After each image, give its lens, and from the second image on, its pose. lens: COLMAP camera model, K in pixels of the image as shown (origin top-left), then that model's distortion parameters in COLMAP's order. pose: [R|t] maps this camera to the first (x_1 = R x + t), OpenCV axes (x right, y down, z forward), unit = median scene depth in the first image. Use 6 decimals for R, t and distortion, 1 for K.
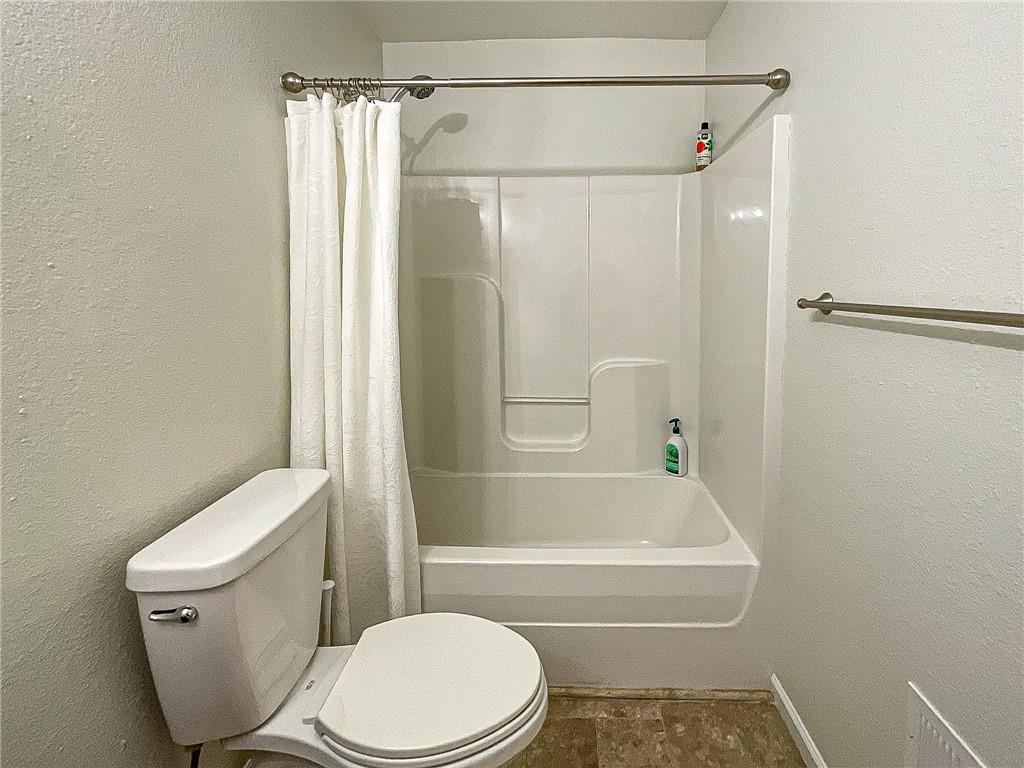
lens RADIAL K [[450.6, 0, 513.6], [0, 450.6, 352.4], [0, 0, 1]] dist [0.001118, 0.001006]
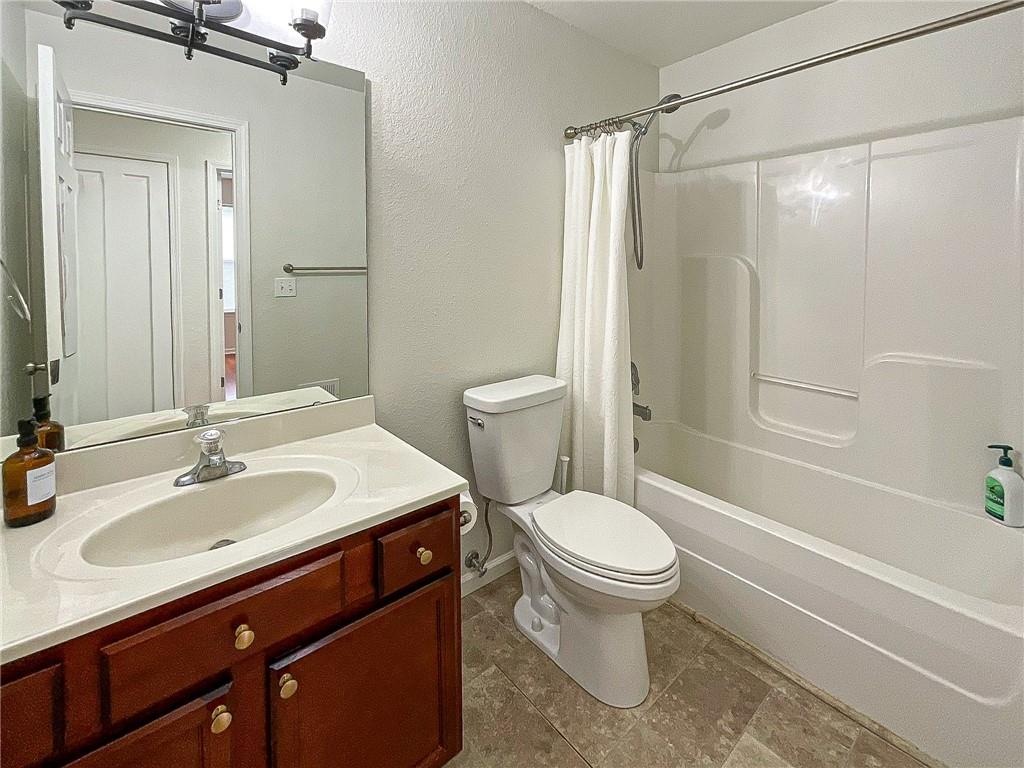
lens RADIAL K [[434.3, 0, 507.0], [0, 434.3, 377.7], [0, 0, 1]] dist [0.002169, 0.001004]
pose [[0.669205, 0.188432, -0.718789, 0.417119], [-0.118142, 0.981990, 0.147439, 0.035605], [0.733626, -0.013748, 0.679414, -0.147875]]
